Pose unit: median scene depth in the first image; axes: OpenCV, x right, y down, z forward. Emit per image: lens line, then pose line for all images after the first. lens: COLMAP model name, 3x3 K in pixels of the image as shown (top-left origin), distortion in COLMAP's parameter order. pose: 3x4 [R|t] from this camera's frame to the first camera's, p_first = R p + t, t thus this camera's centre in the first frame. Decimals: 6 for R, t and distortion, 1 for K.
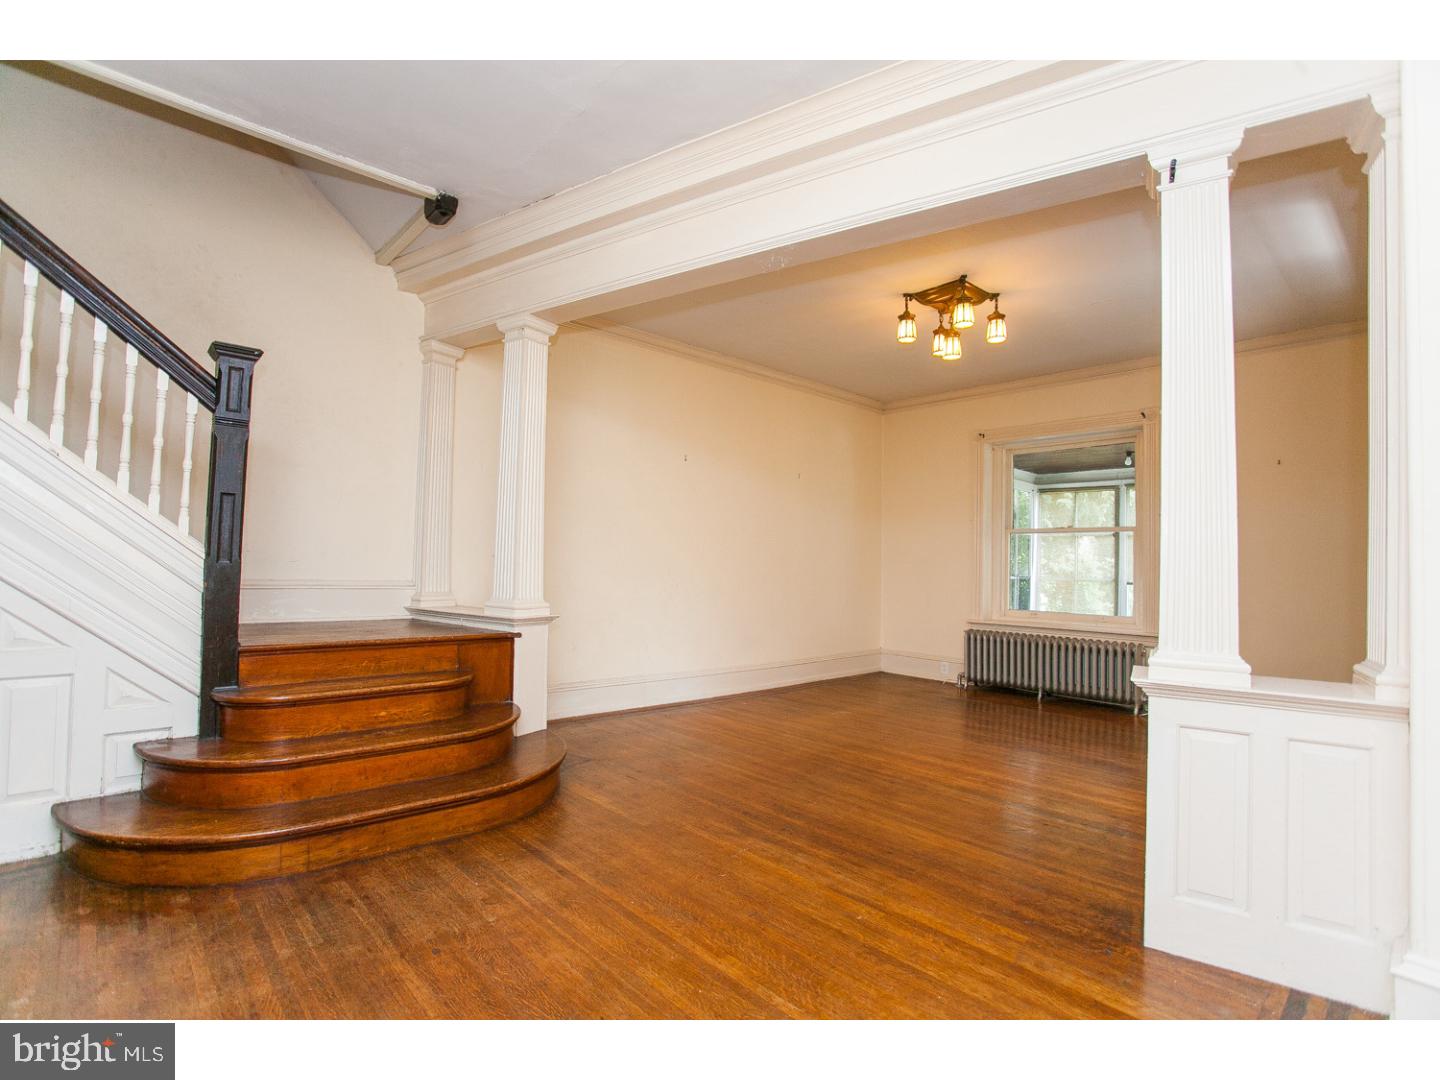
lens RADIAL K [[689.0, 0, 706.2], [0, 689.0, 538.9], [0, 0, 1]] dist [-0.059868, 0.020770]
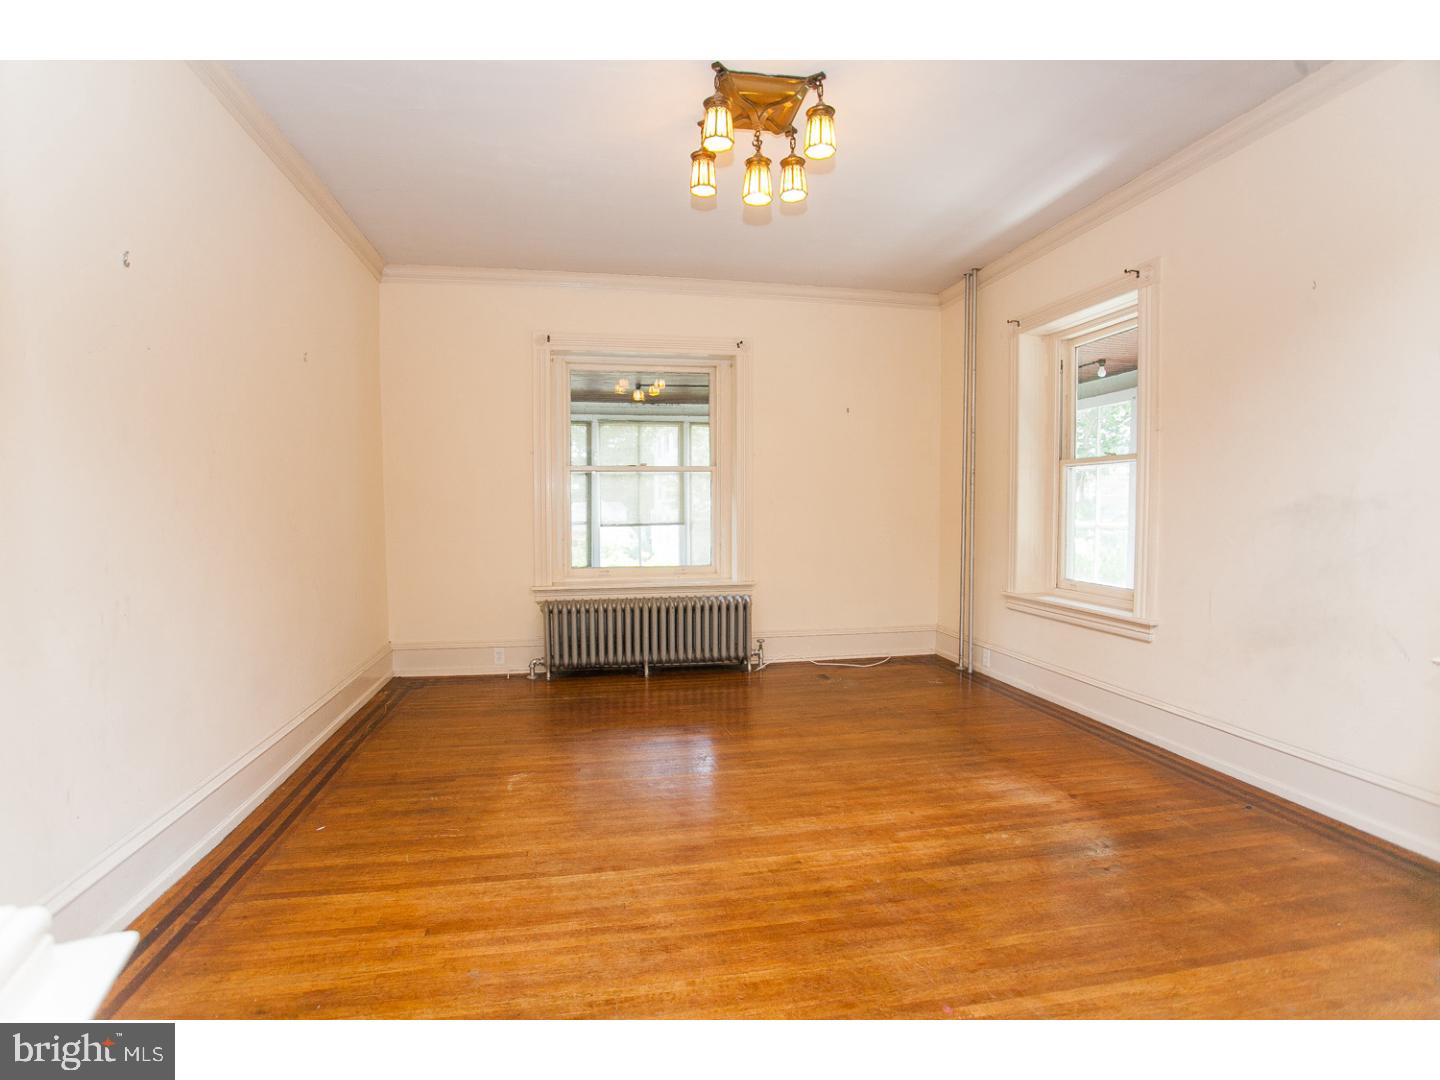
lens RADIAL K [[689.0, 0, 705.9], [0, 689.0, 540.0], [0, 0, 1]] dist [-0.059868, 0.020770]
pose [[0.518257, -0.068011, 0.852516, -0.183538], [-0.014796, 0.995971, 0.088450, -0.002548], [-0.855097, -0.058454, 0.515163, 0.541706]]
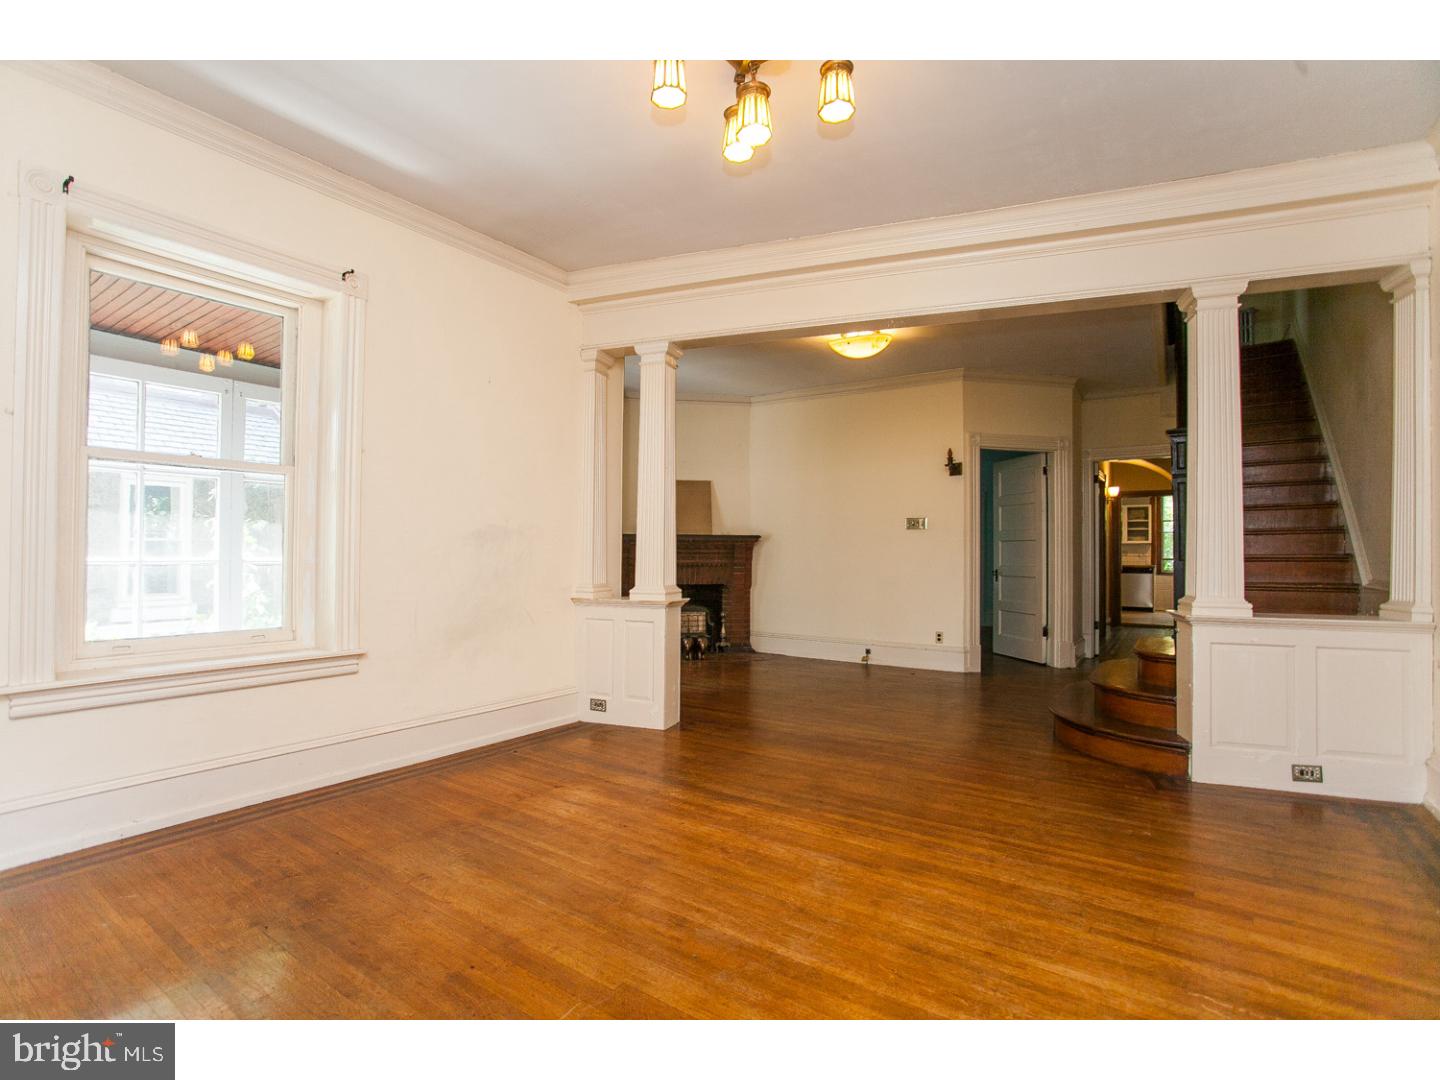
lens RADIAL K [[689.0, 0, 712.7], [0, 689.0, 548.5], [0, 0, 1]] dist [-0.059868, 0.020770]
pose [[-0.973047, -0.033086, -0.228220, 0.385316], [-0.022712, 0.998592, -0.047935, 0.054241], [0.229485, -0.041460, -0.972429, 1.146898]]
